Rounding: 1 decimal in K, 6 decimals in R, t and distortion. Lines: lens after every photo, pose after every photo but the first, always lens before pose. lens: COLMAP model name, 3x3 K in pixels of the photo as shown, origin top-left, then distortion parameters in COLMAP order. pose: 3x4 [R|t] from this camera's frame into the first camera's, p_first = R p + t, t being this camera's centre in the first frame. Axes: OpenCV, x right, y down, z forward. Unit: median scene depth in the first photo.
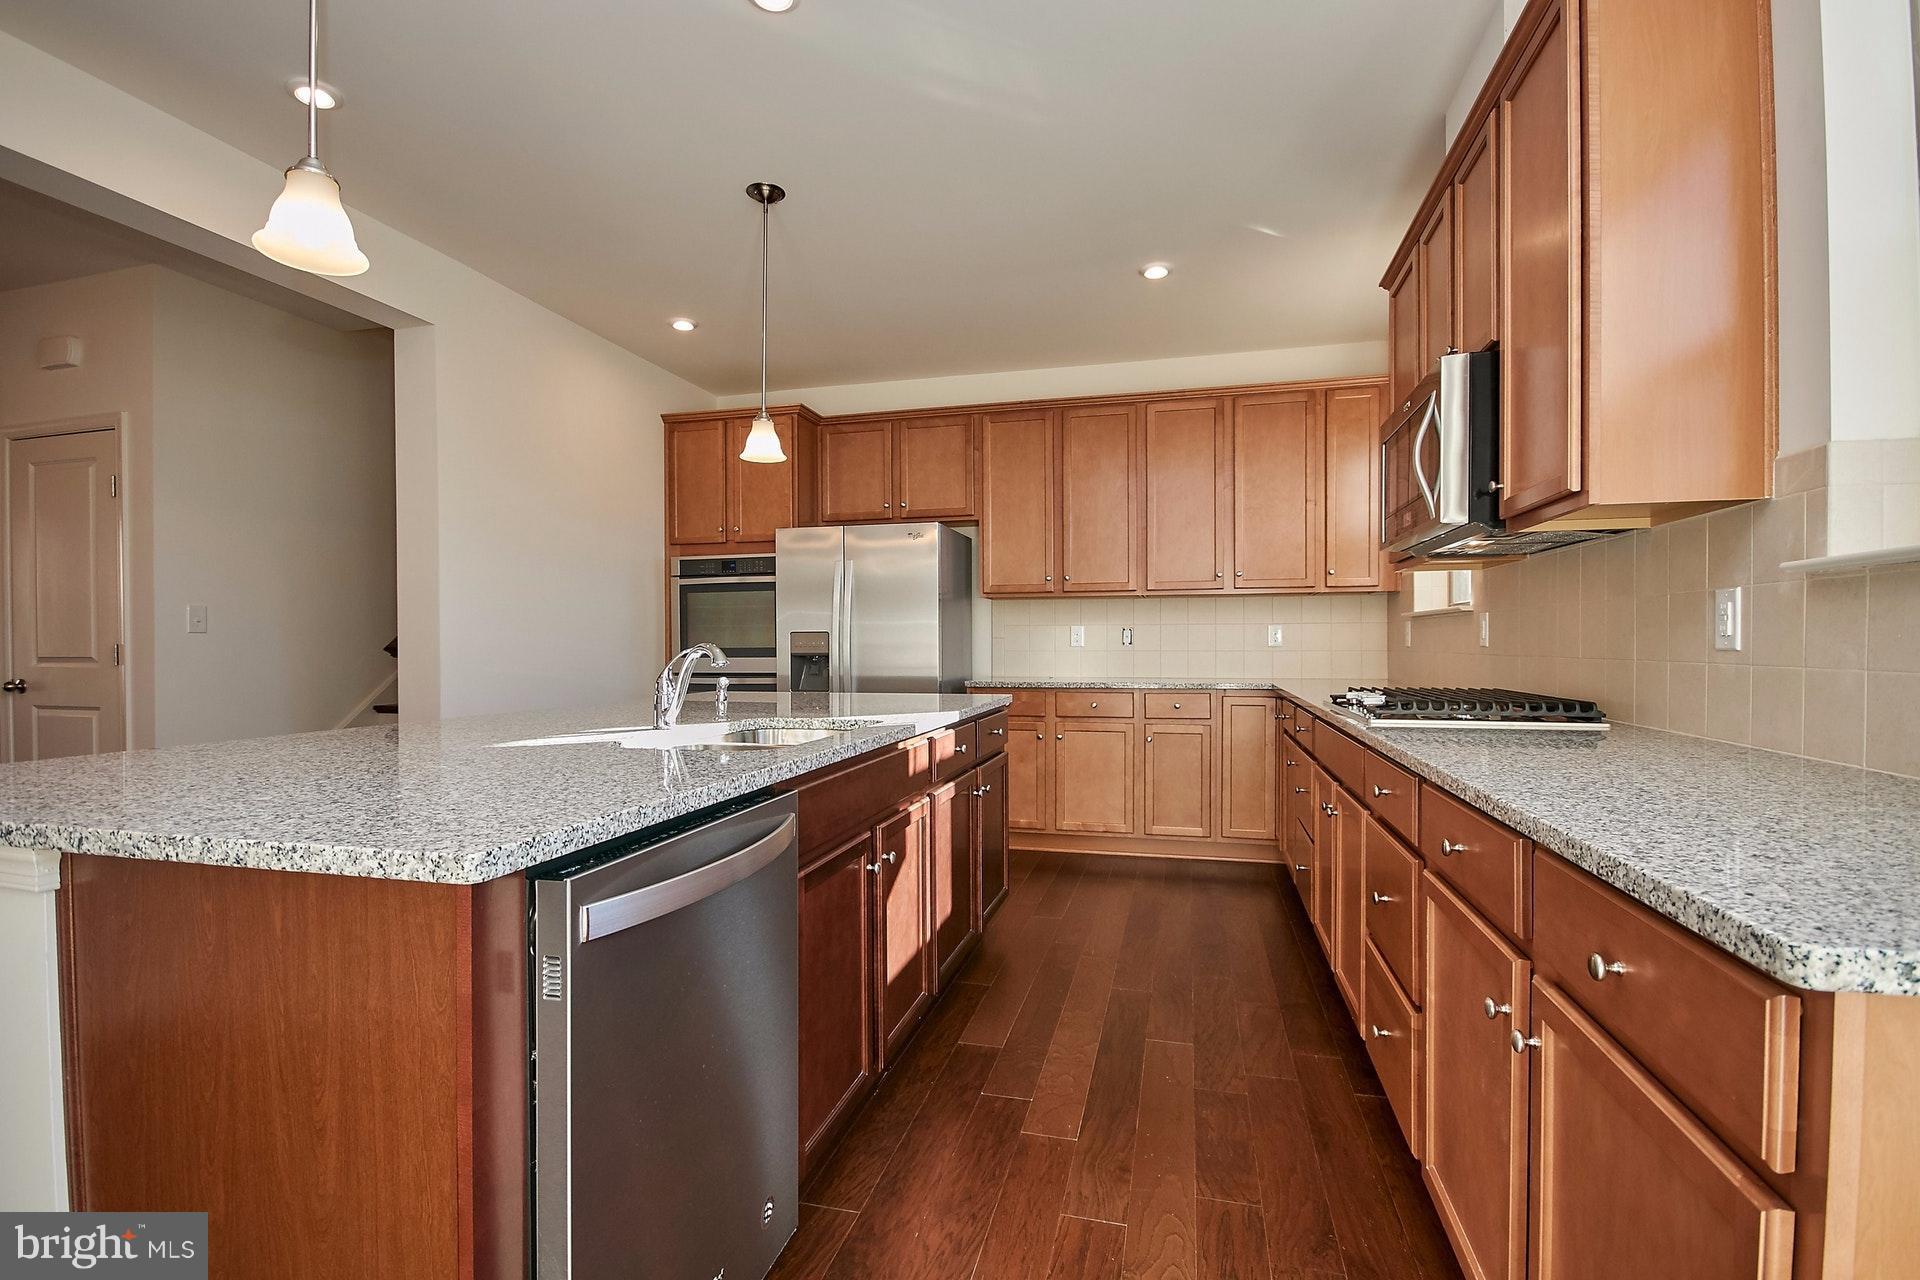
lens RADIAL K [[891.0, 0, 946.0], [0, 891.0, 659.6], [0, 0, 1]] dist [-0.000126, 0.000954]
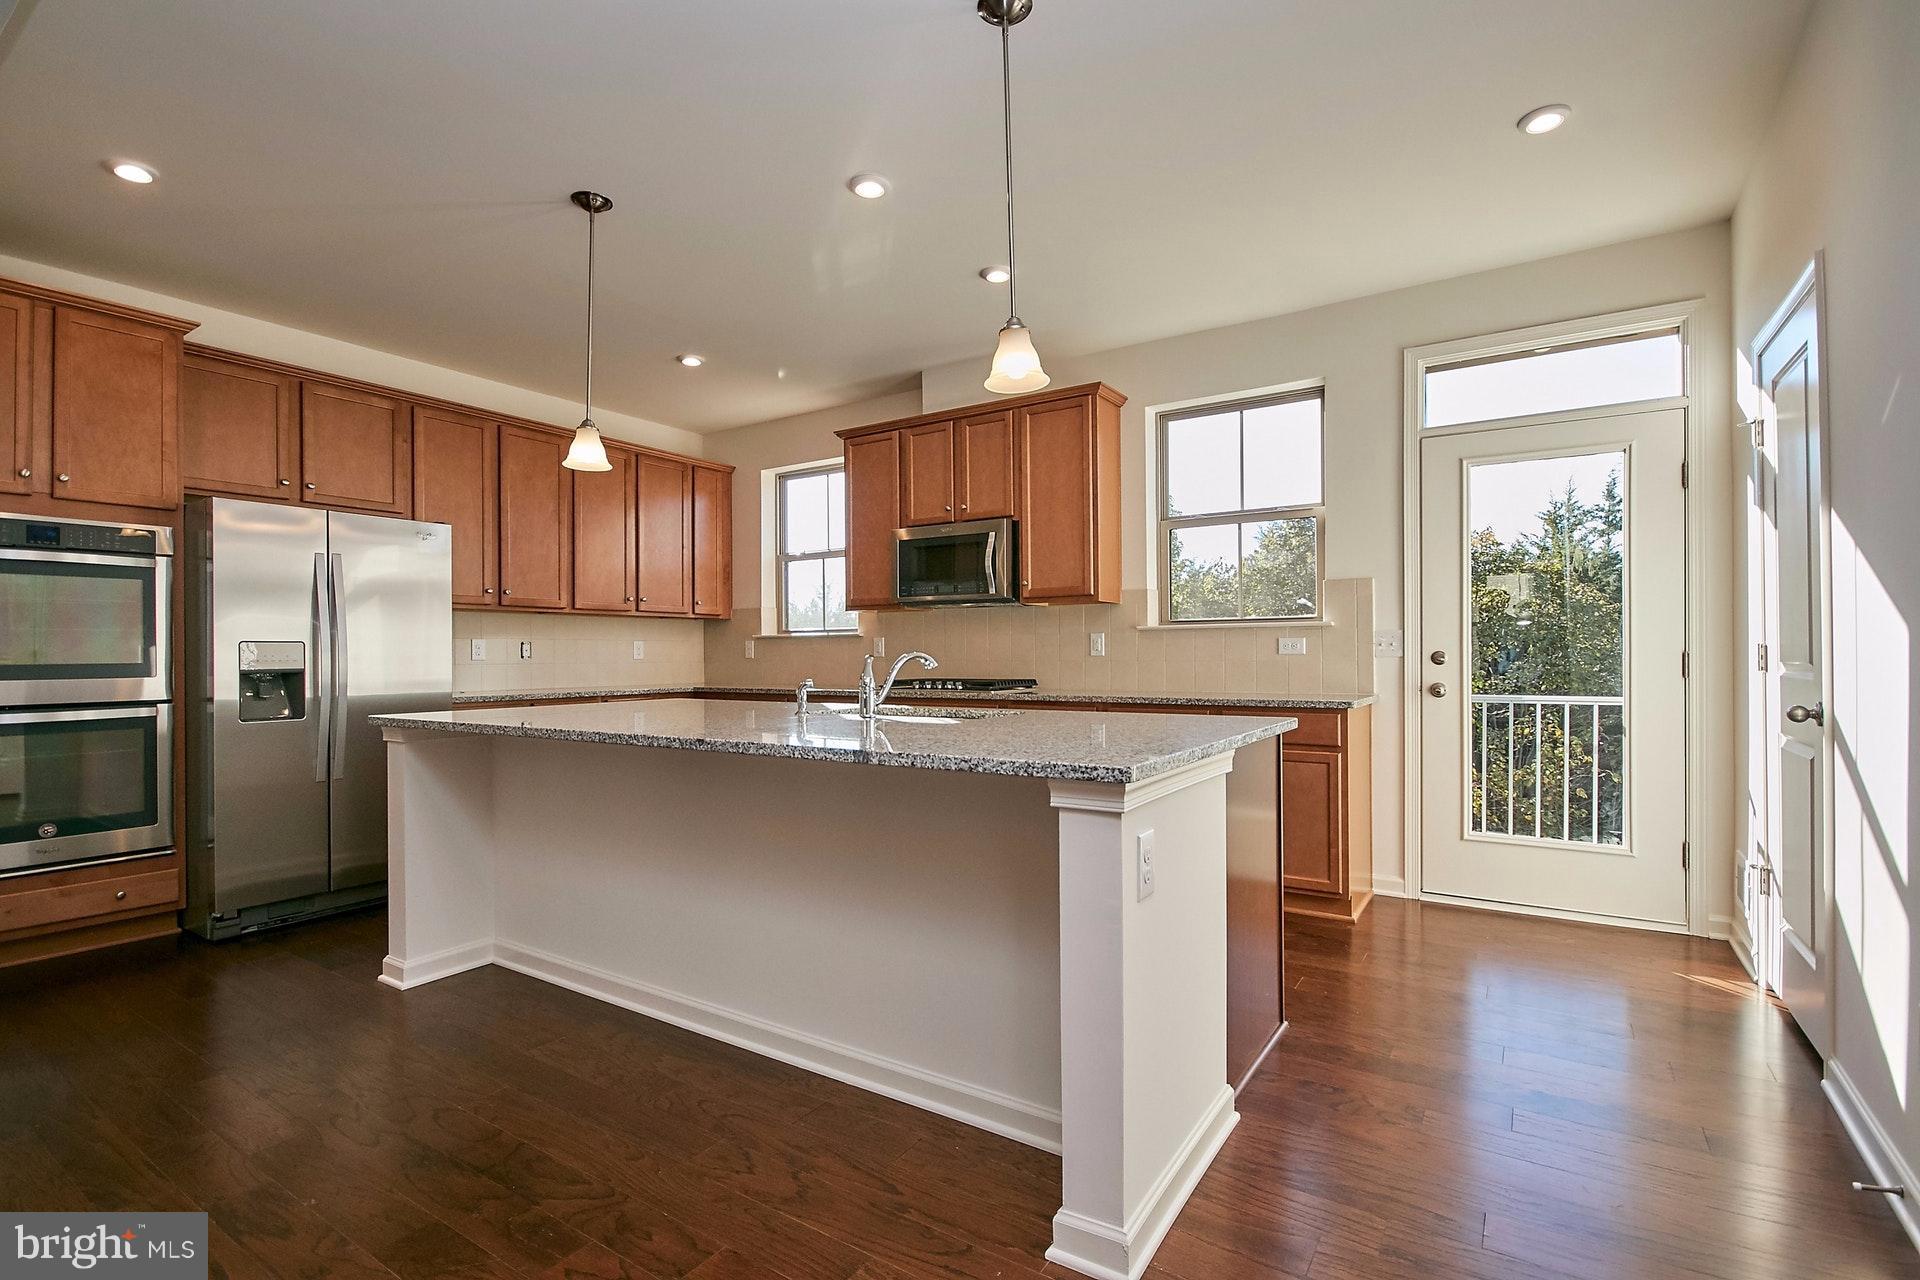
lens RADIAL K [[891.0, 0, 946.0], [0, 891.0, 659.6], [0, 0, 1]] dist [-0.000126, 0.000954]
pose [[0.310812, -0.007445, 0.950442, -0.679497], [0.013309, 0.999905, 0.003480, -0.012484], [-0.950378, 0.011568, 0.310881, 0.218684]]
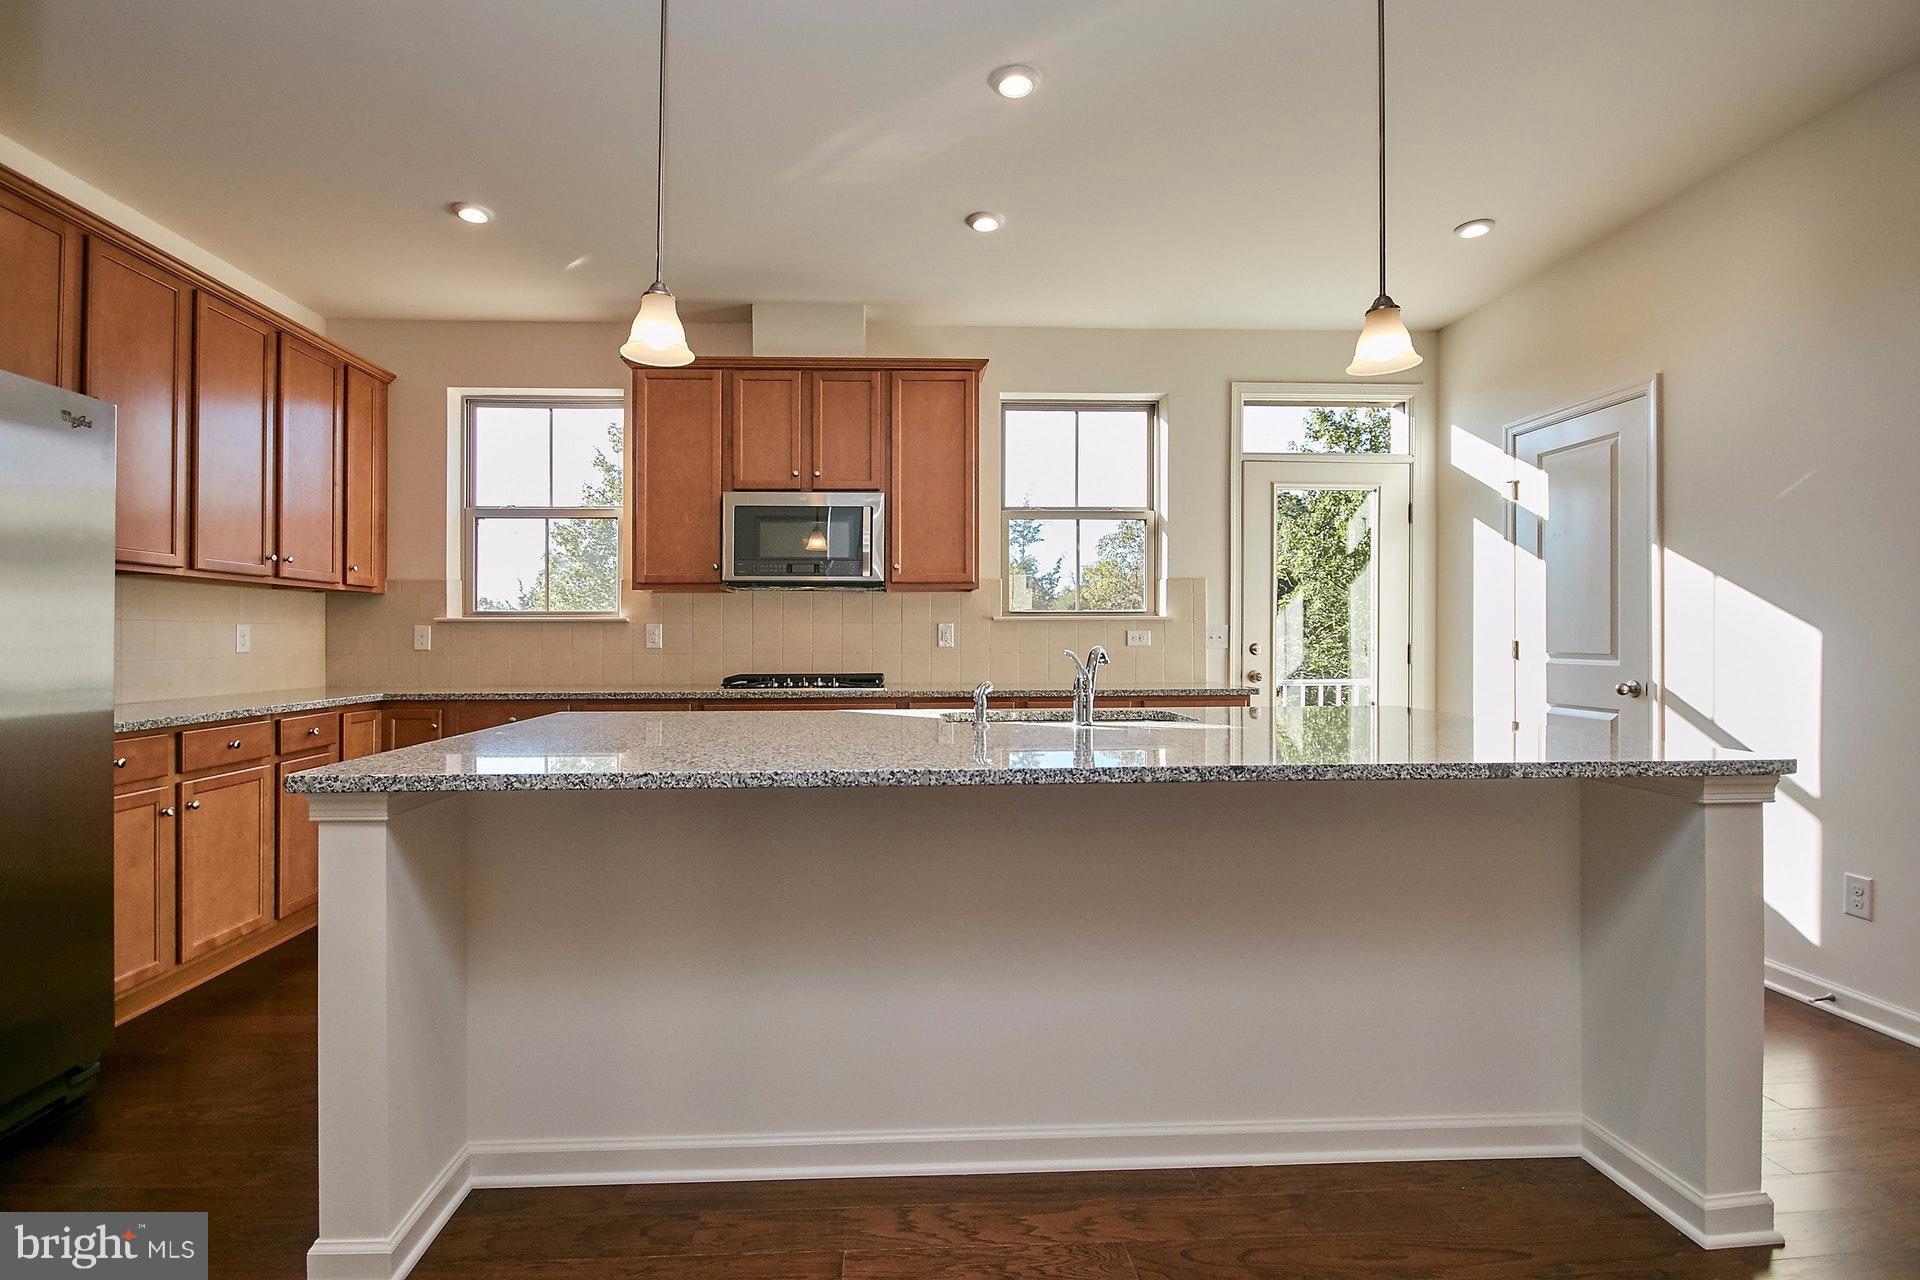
lens RADIAL K [[908.0, 0, 937.5], [0, 908.0, 636.6], [0, 0, 1]] dist [-0.000623, 0.000031]
pose [[-0.309477, 0.003608, 0.950900, -0.584198], [0.010443, 0.999945, -0.000396, -0.022228], [-0.950850, 0.009808, -0.309498, 0.680233]]
